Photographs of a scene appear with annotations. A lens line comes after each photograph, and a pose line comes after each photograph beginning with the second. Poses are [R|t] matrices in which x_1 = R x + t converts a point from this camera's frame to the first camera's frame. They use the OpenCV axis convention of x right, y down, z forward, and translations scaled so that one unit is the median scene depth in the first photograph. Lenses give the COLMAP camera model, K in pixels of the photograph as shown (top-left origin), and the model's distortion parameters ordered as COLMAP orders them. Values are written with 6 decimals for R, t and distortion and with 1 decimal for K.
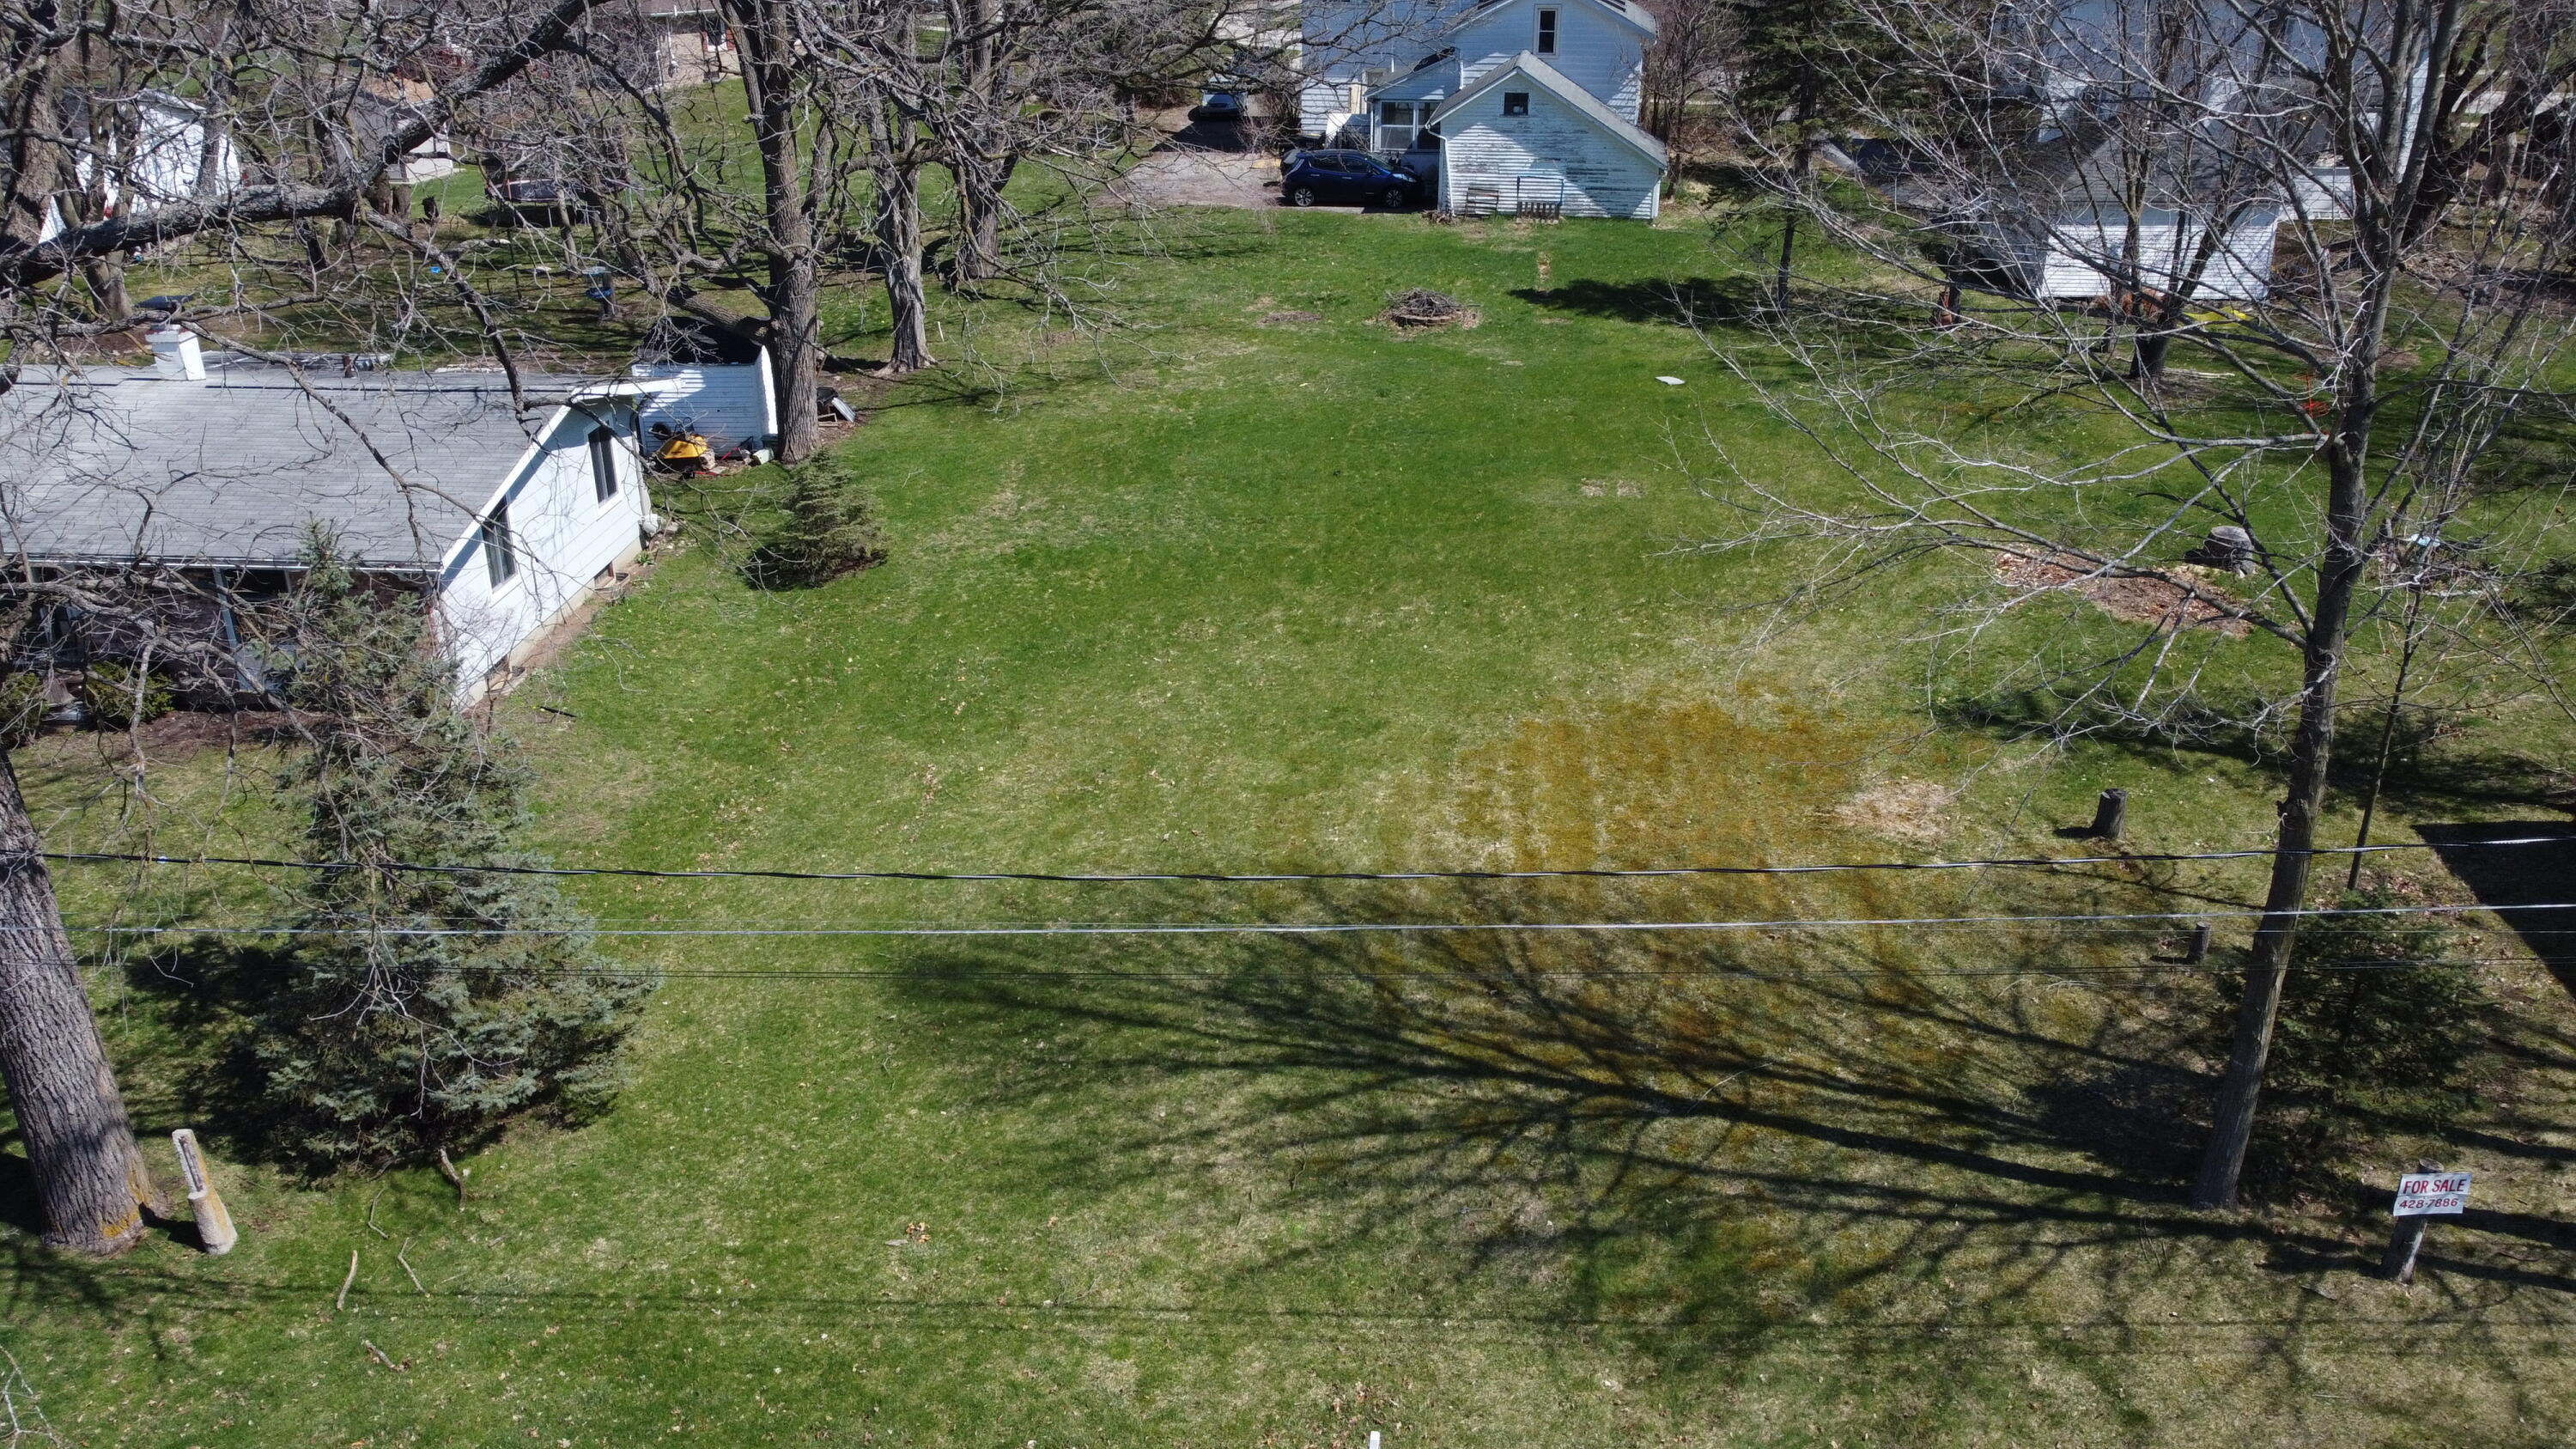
lens RADIAL K [[1974.7, 0, 1288.0], [0, 1974.7, 724.5], [0, 0, 1]] dist [-0.007562, -0.002381]
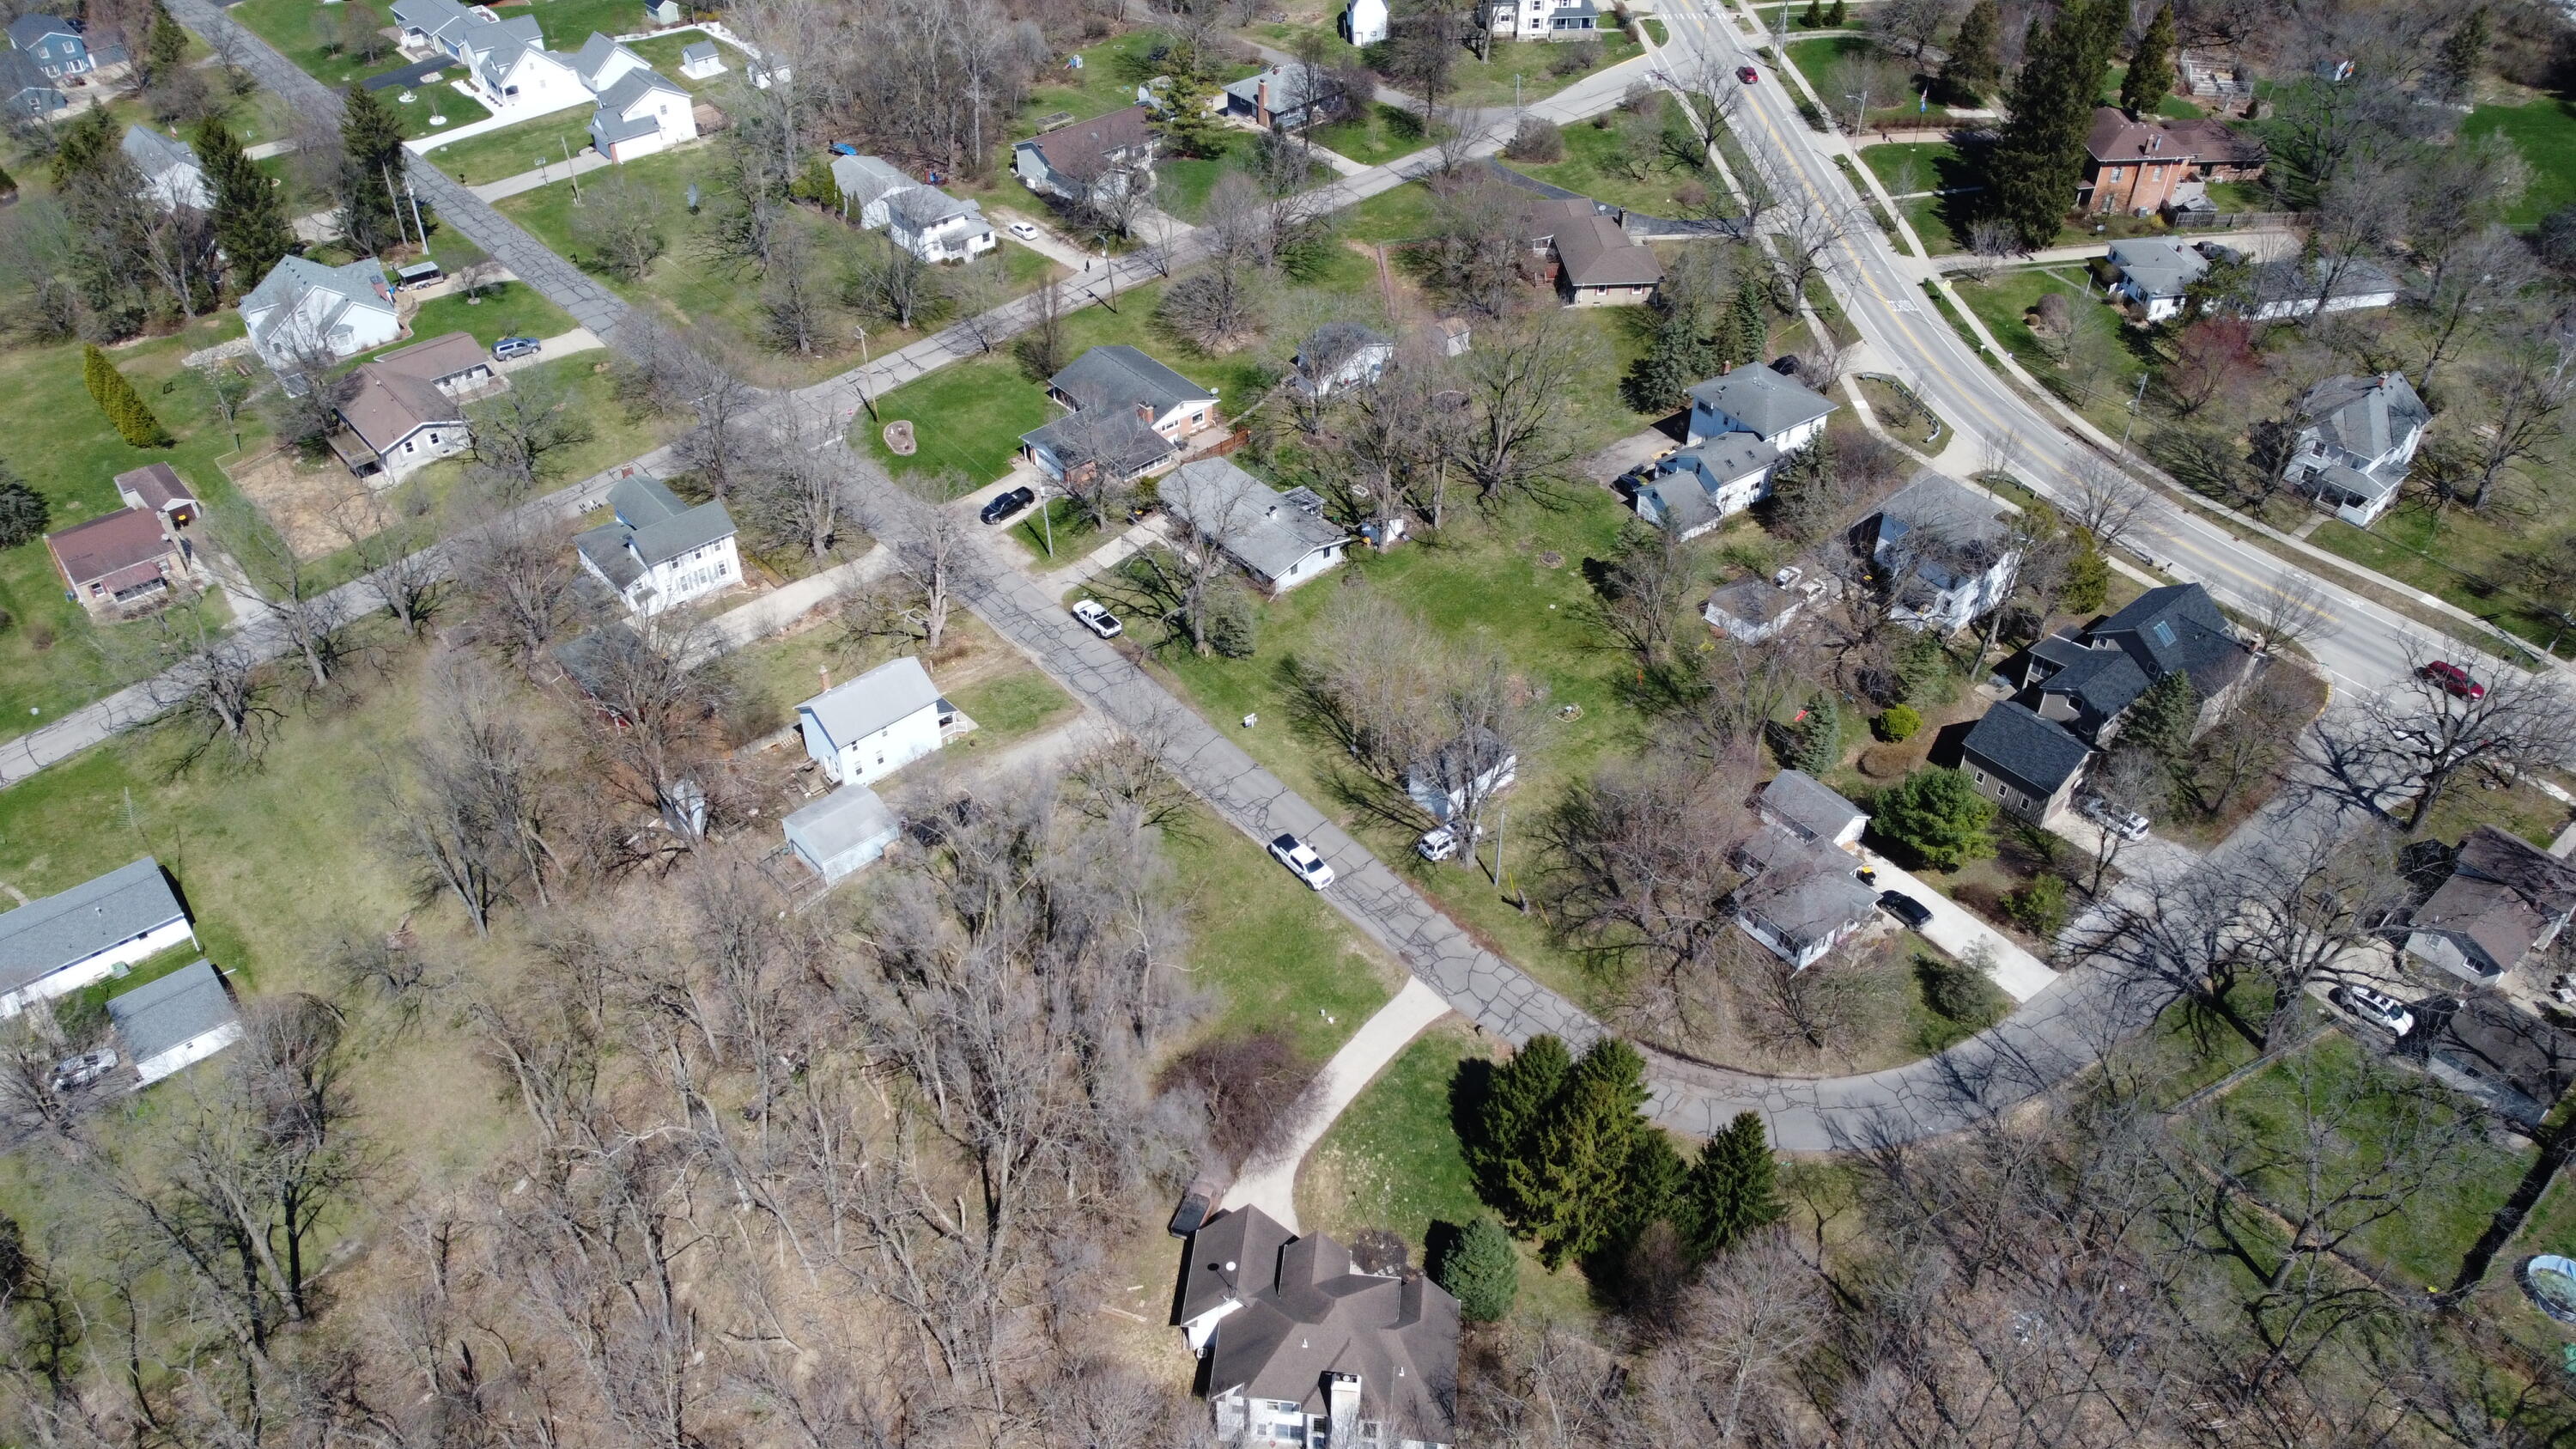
lens RADIAL K [[1944.7, 0, 1280.7], [0, 1944.7, 719.6], [0, 0, 1]] dist [0.006804, -0.011996]
pose [[0.693924, 0.455914, -0.557326, 2.910973], [-0.290901, 0.885541, 0.362207, -1.701162], [0.658670, -0.089218, 0.747124, -3.333892]]
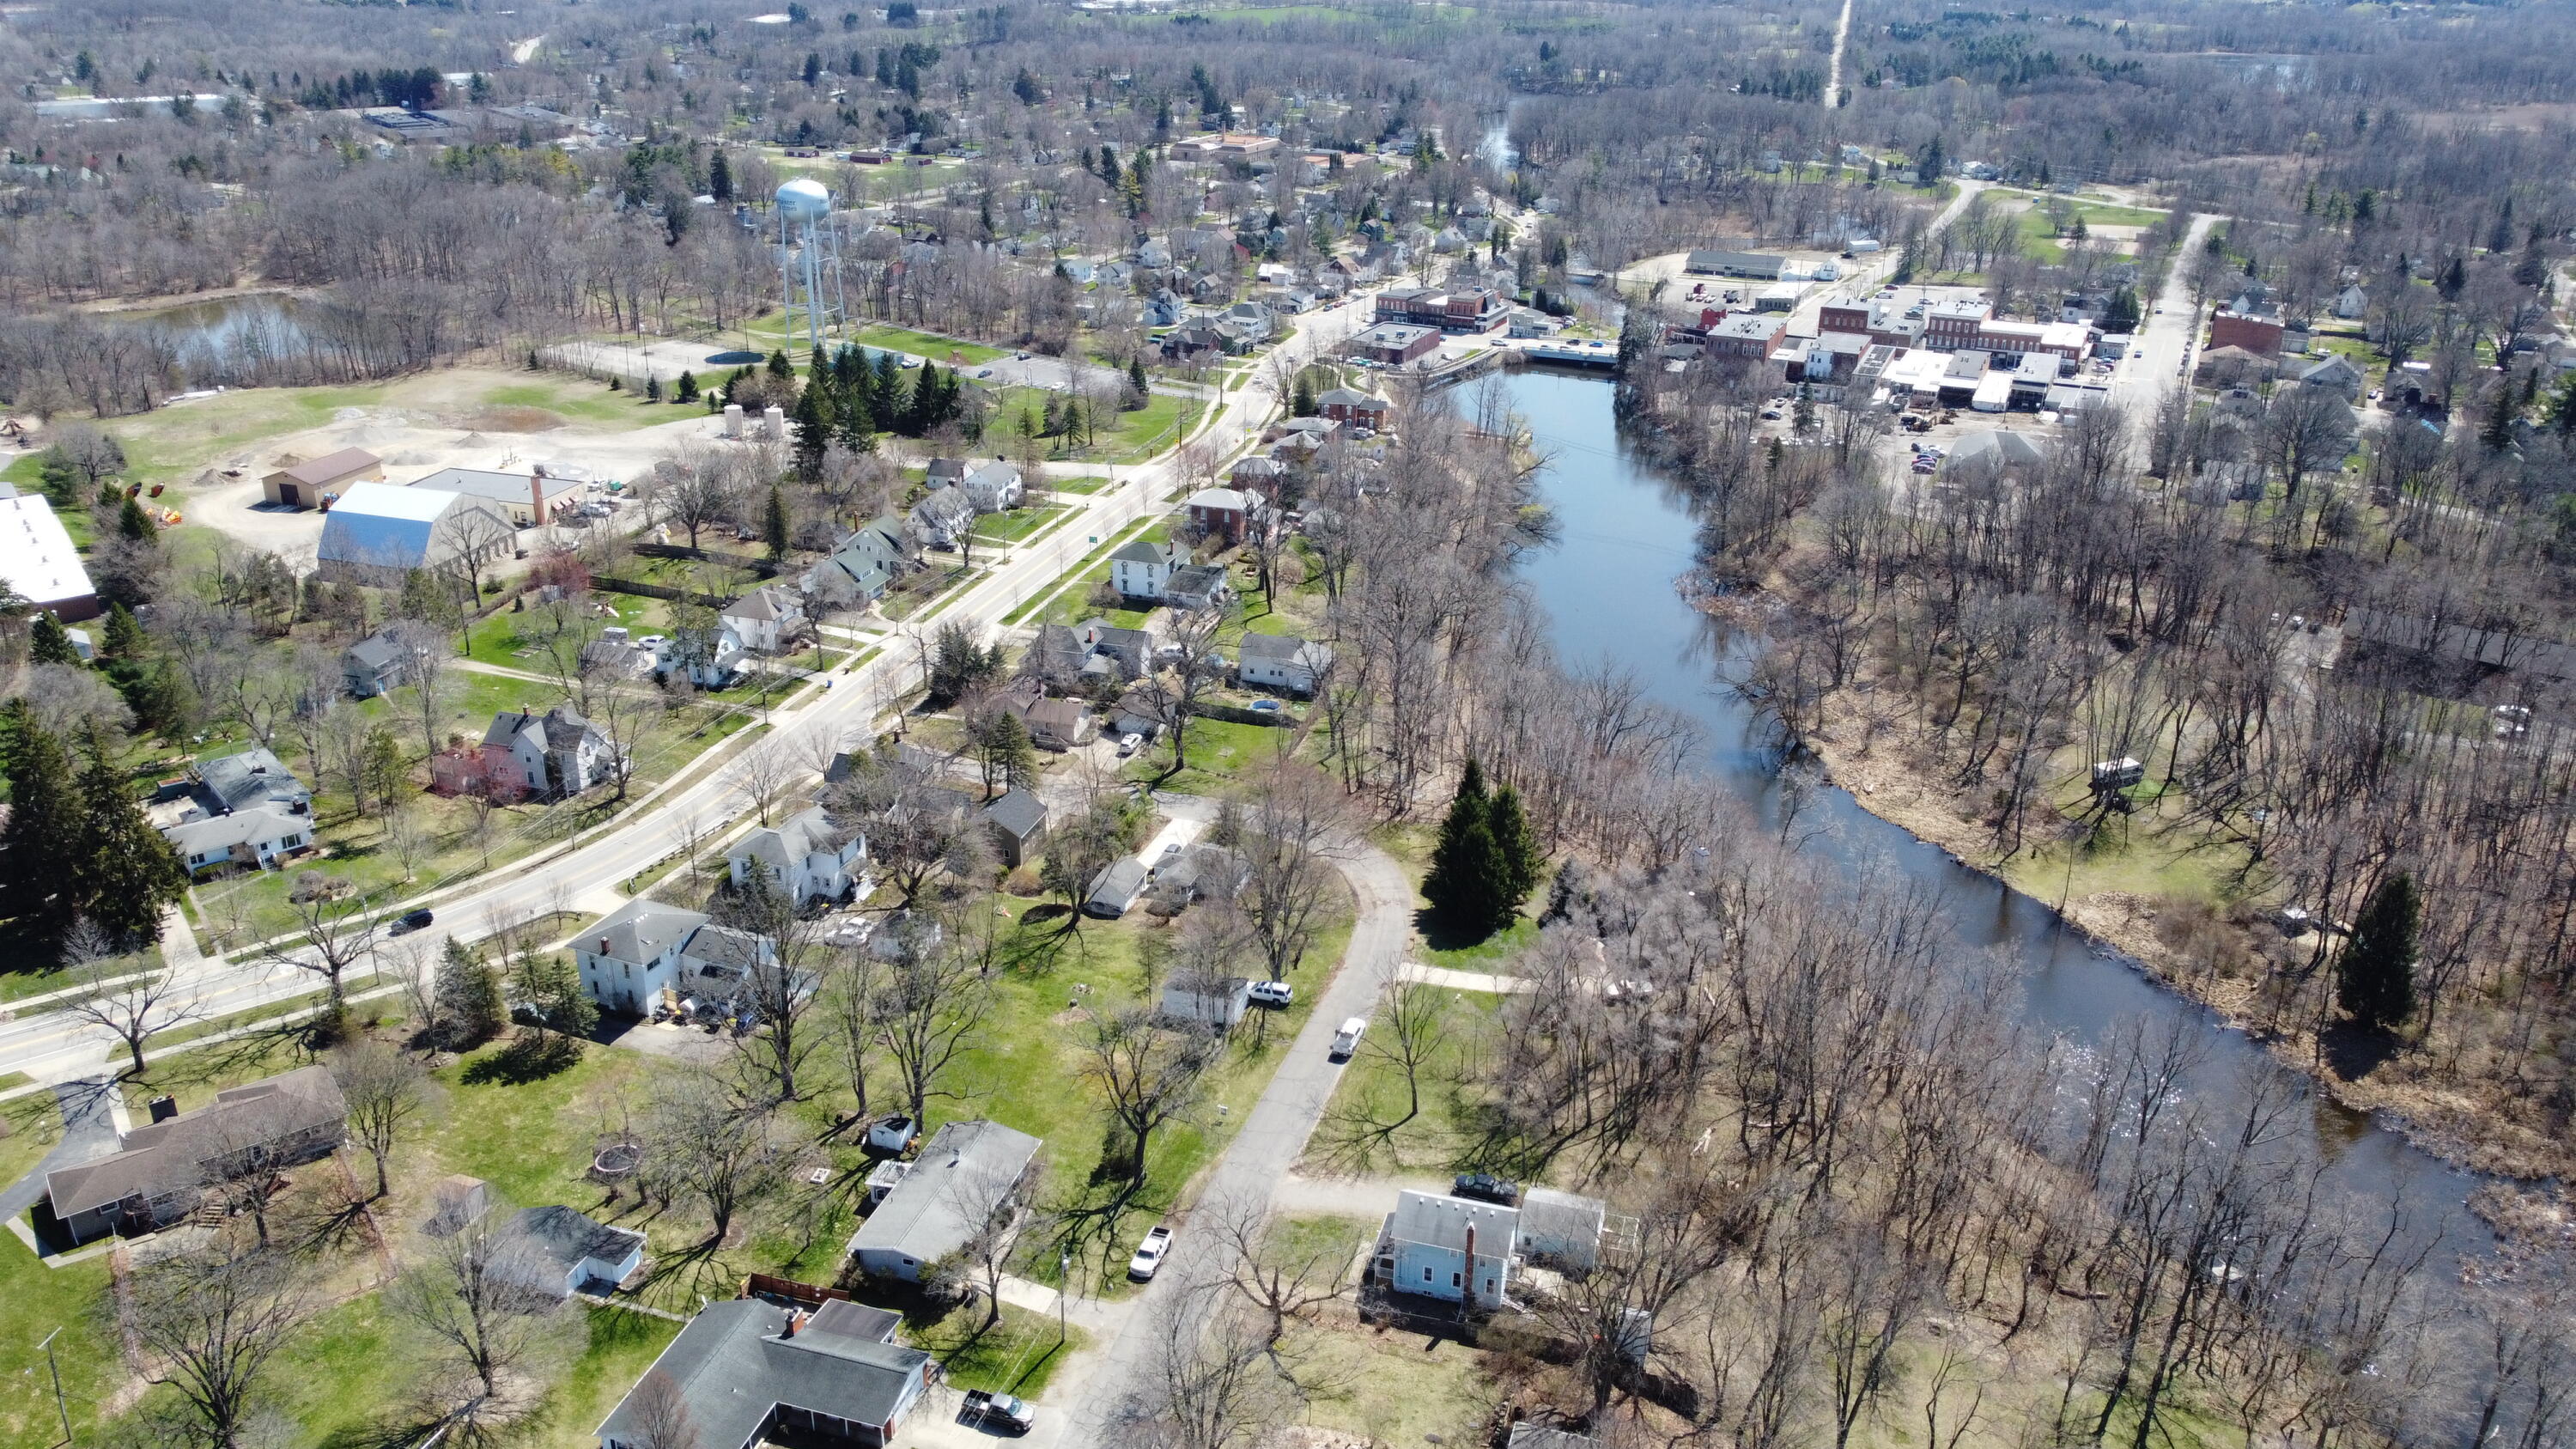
lens RADIAL K [[1944.7, 0, 1280.7], [0, 1944.7, 719.6], [0, 0, 1]] dist [0.006804, -0.011996]
pose [[0.238120, -0.374831, 0.895991, -4.655783], [0.384733, 0.883464, 0.267343, -2.320985], [-0.891784, 0.281058, 0.354581, -2.097004]]
